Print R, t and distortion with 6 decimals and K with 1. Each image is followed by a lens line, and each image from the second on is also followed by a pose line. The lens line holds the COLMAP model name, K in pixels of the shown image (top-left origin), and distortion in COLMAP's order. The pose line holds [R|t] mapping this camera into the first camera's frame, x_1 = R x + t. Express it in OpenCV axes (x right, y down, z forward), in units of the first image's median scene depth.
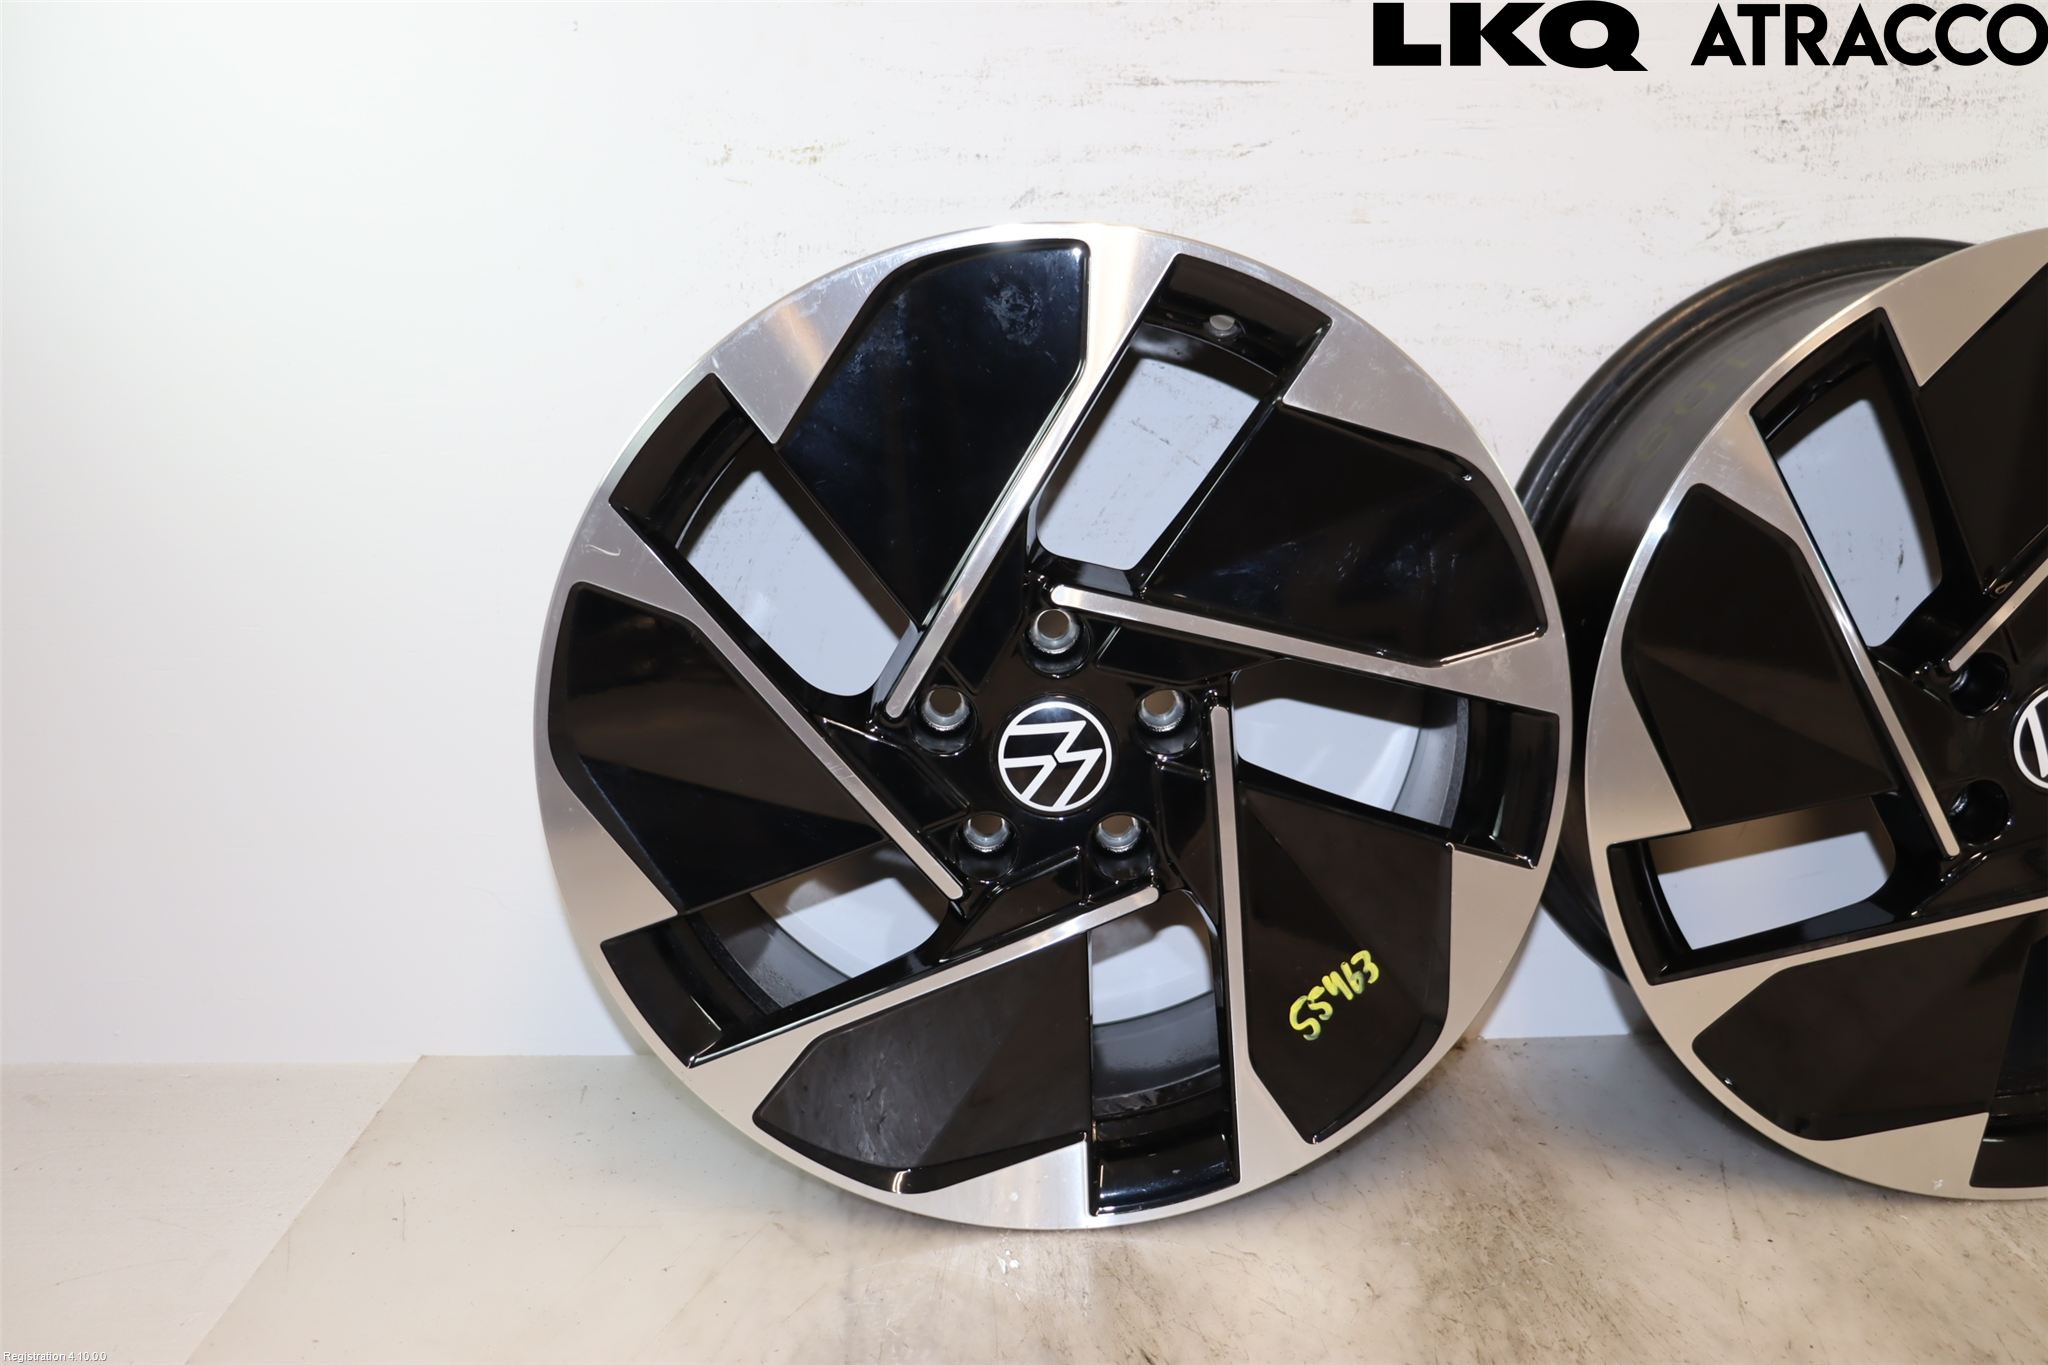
lens RADIAL K [[1927.8, 0, 1046.0], [0, 1927.8, 685.5], [0, 0, 1]] dist [-0.093434, 0.000000]
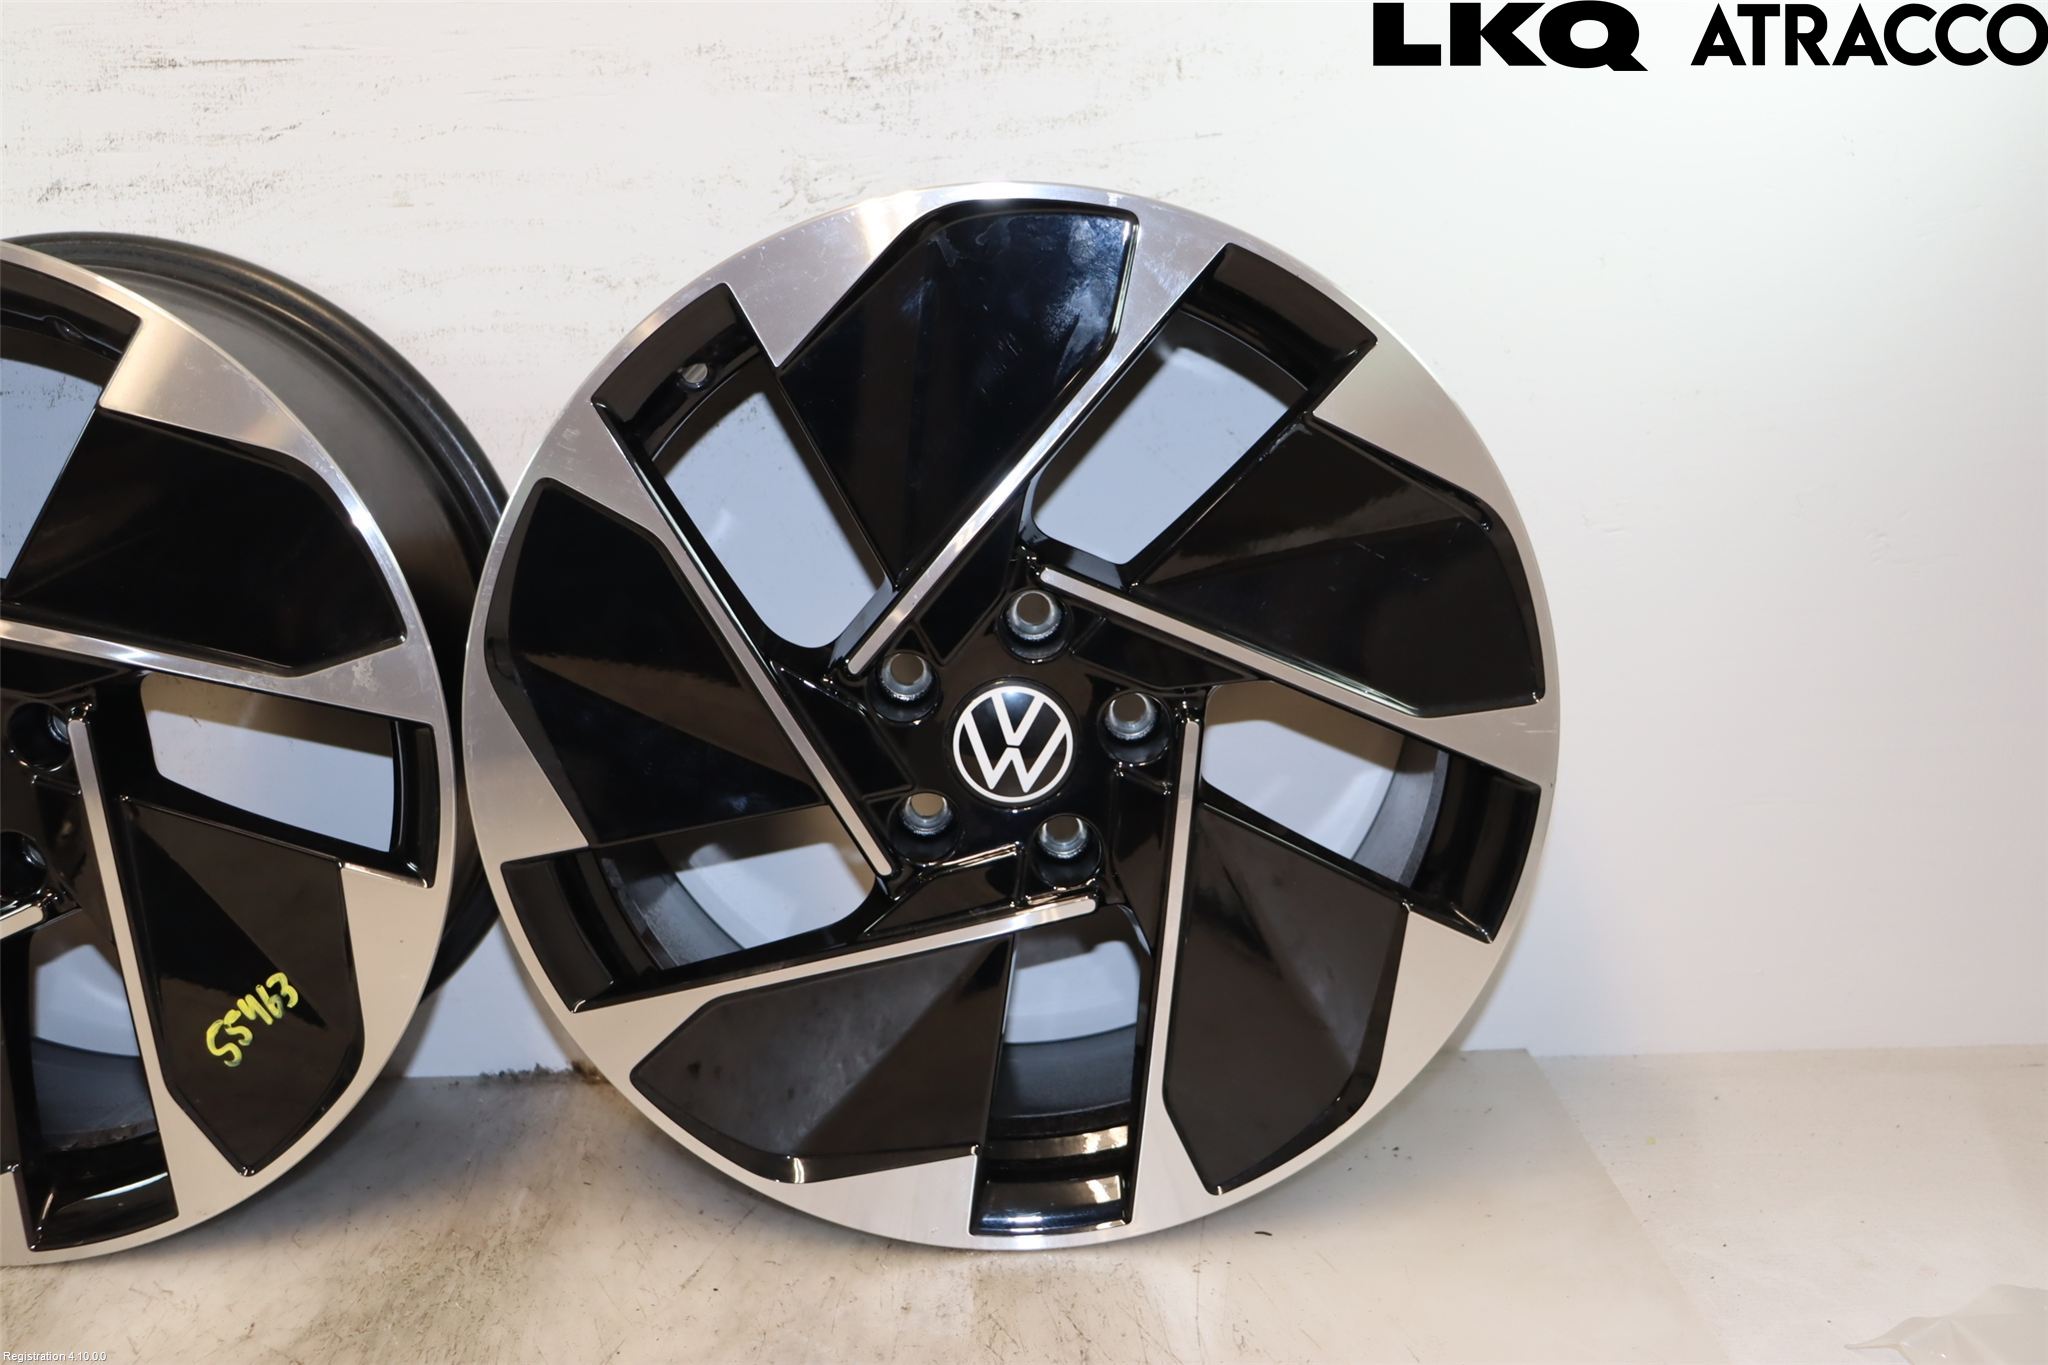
lens RADIAL K [[2084.9, 0, 1012.5], [0, 2084.9, 678.5], [0, 0, 1]] dist [-0.026211, 0.000000]
pose [[0.998884, -0.010056, -0.046156, 0.577927], [0.010049, 0.999949, -0.000371, -0.004602], [0.046157, -0.000094, 0.998934, -0.017477]]
